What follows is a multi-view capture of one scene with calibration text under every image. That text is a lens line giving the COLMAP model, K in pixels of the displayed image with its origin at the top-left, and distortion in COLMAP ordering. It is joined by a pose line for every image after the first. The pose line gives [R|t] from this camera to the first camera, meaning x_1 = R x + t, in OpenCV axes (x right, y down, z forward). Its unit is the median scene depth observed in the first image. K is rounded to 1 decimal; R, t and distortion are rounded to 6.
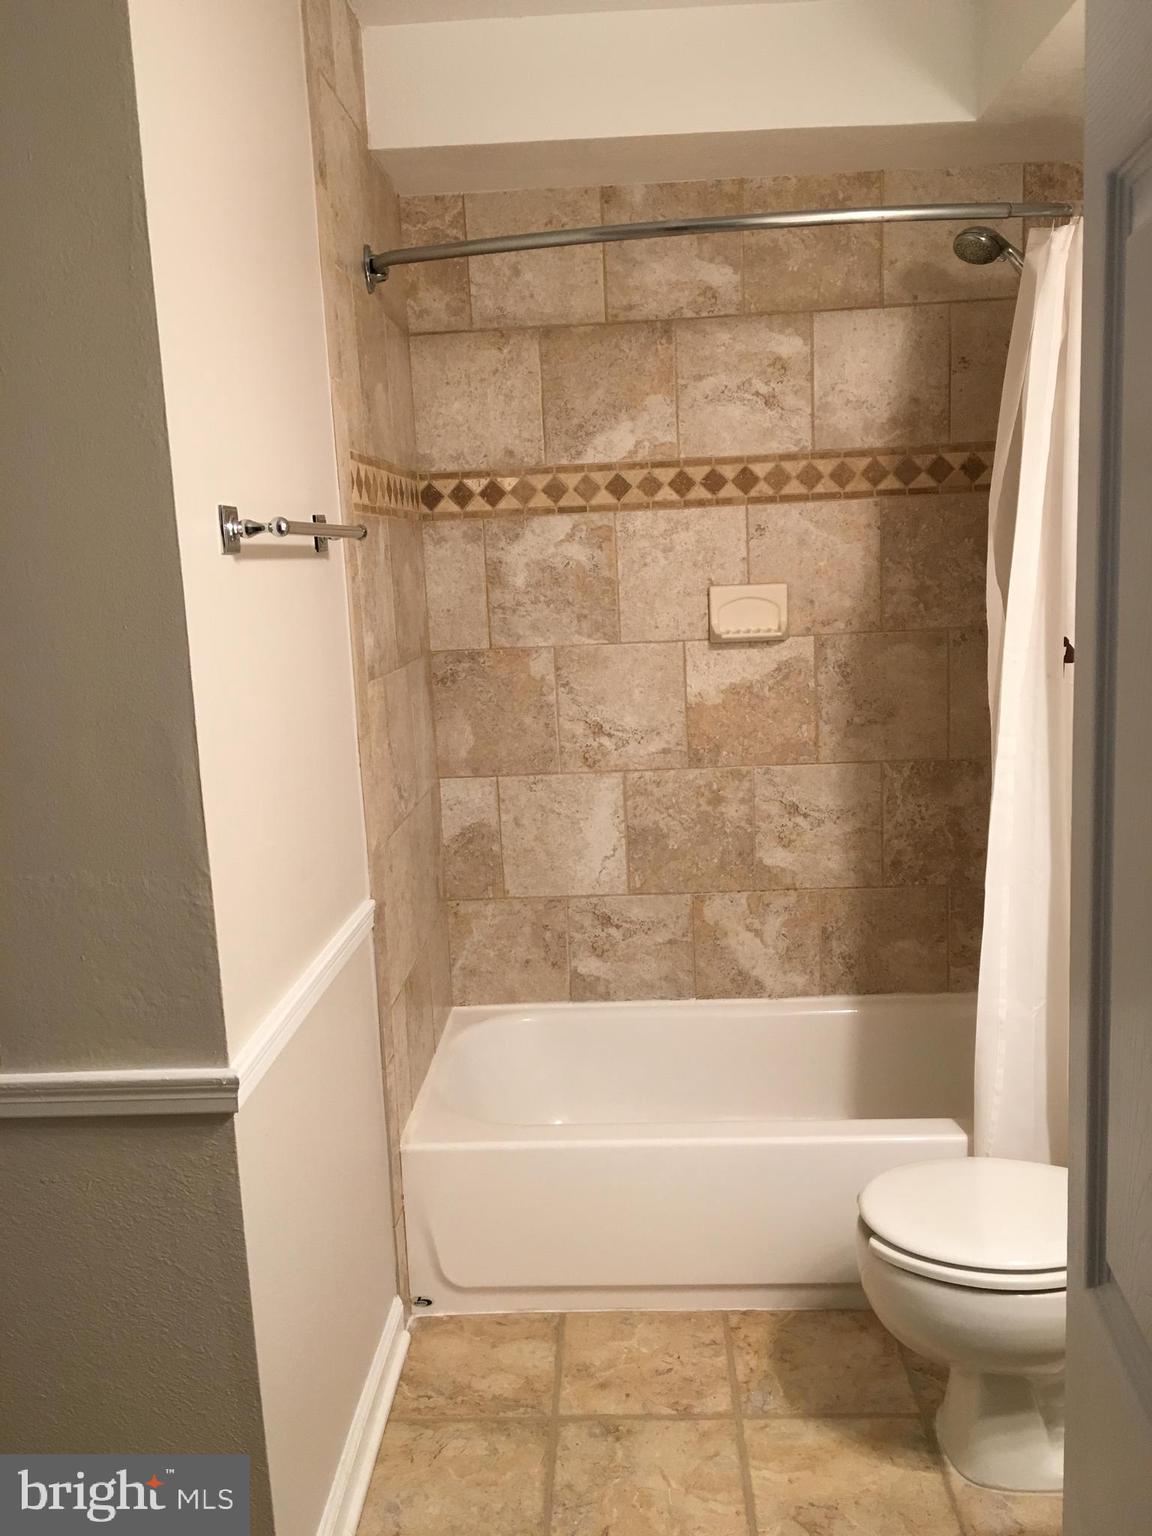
lens RADIAL K [[1305.9, 0, 575.9], [0, 1305.9, 764.8], [0, 0, 1]] dist [0.080327, -0.107791]
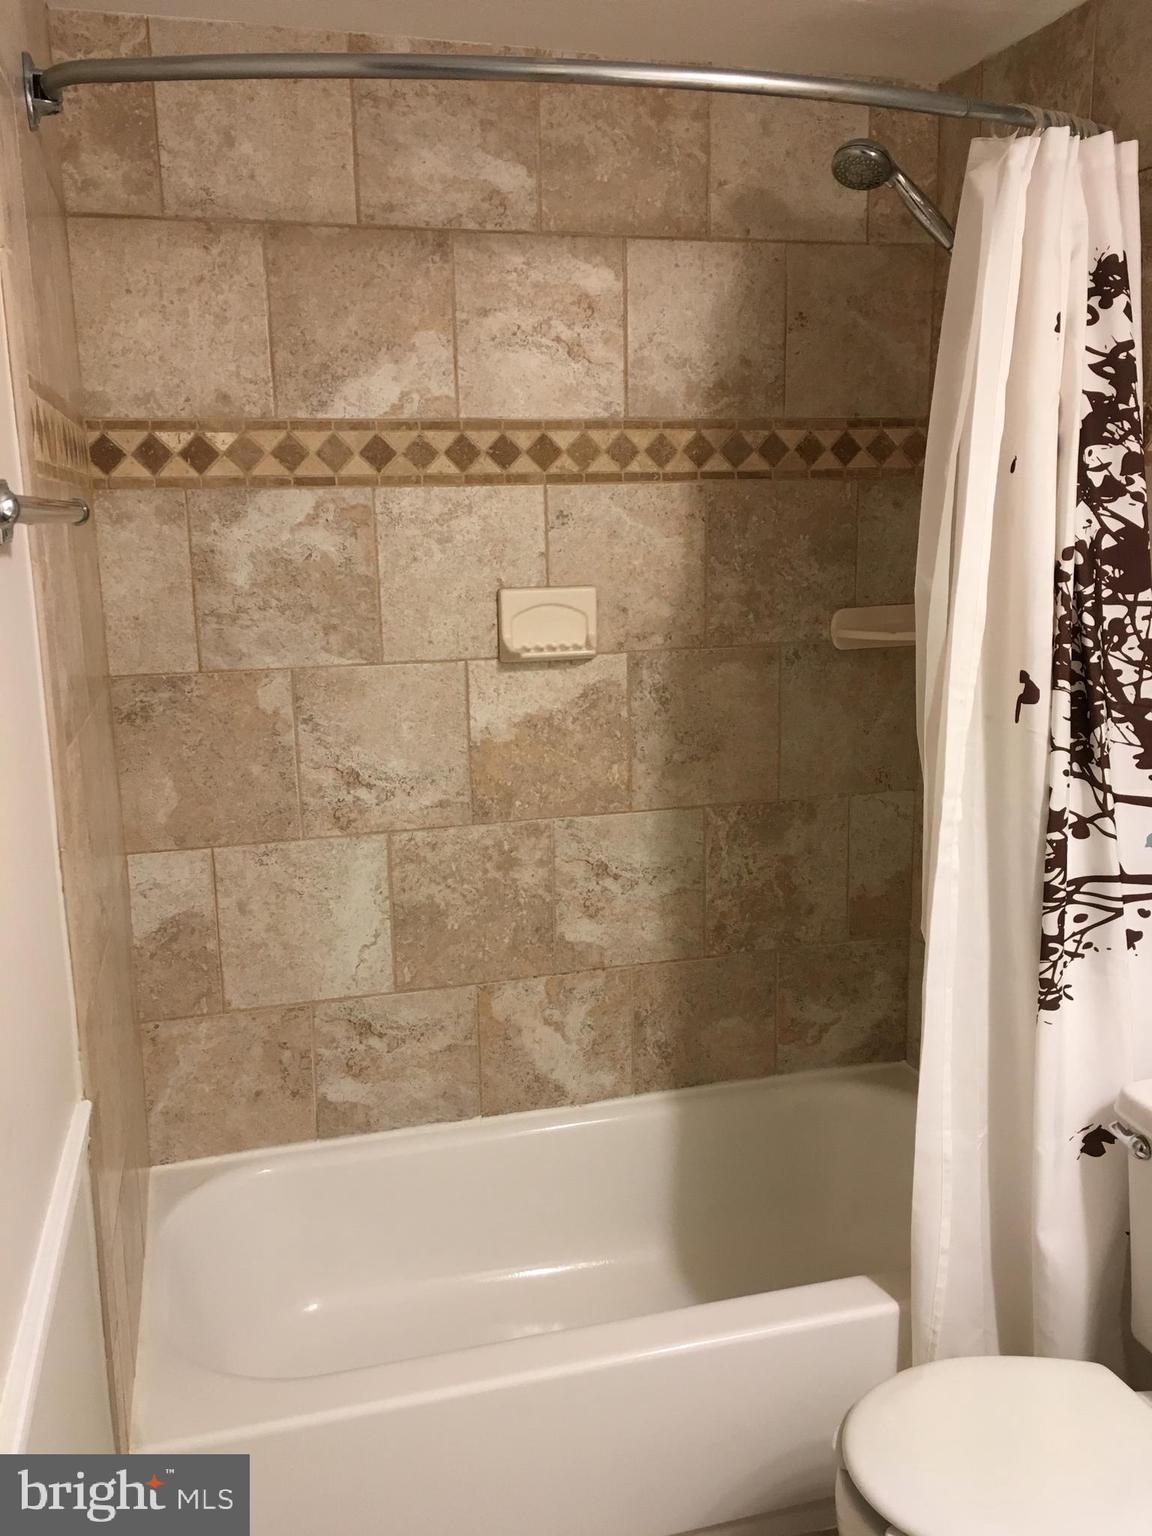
lens RADIAL K [[1305.9, 0, 575.1], [0, 1305.9, 765.5], [0, 0, 1]] dist [0.080327, -0.107791]
pose [[0.950233, -0.032219, 0.309871, -0.096646], [0.025989, 0.999369, 0.024213, -0.050696], [-0.310455, -0.014955, 0.950470, 0.257538]]
